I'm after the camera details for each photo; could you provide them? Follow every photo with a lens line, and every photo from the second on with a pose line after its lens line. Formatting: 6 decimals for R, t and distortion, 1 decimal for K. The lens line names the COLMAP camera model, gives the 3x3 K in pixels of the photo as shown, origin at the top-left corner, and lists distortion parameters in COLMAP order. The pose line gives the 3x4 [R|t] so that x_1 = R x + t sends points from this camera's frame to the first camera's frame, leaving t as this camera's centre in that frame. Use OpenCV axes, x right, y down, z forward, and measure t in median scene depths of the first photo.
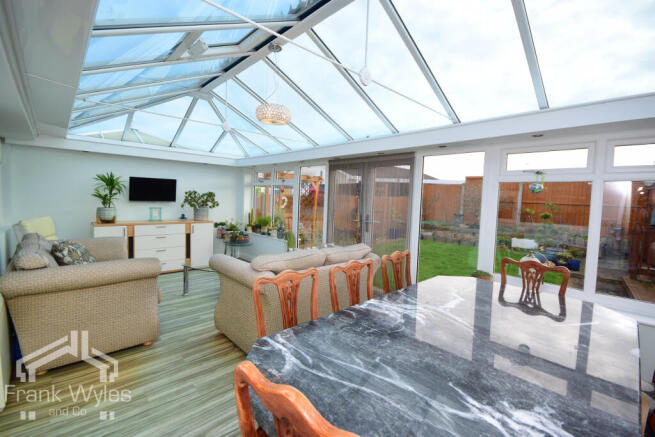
lens RADIAL K [[295.1, 0, 357.9], [0, 295.1, 219.1], [0, 0, 1]] dist [-0.052168, -0.000392]
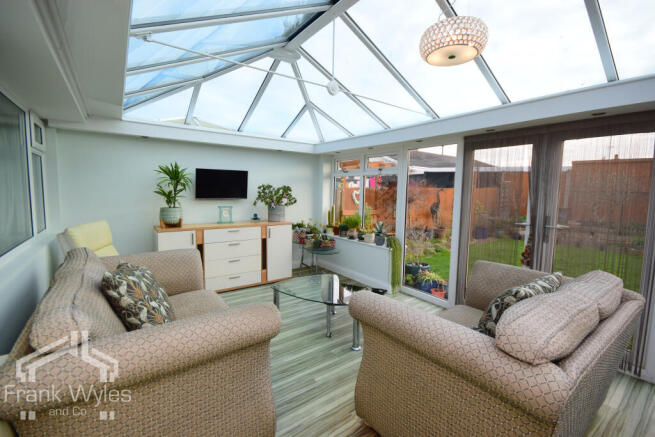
lens RADIAL K [[289.0, 0, 327.5], [0, 289.0, 218.5], [0, 0, 1]] dist [-0.044334, -0.000233]
pose [[0.981515, -0.003732, -0.191350, -0.261989], [0.008320, 0.999697, 0.023180, -0.021920], [0.191205, -0.024343, 0.981248, 0.256069]]
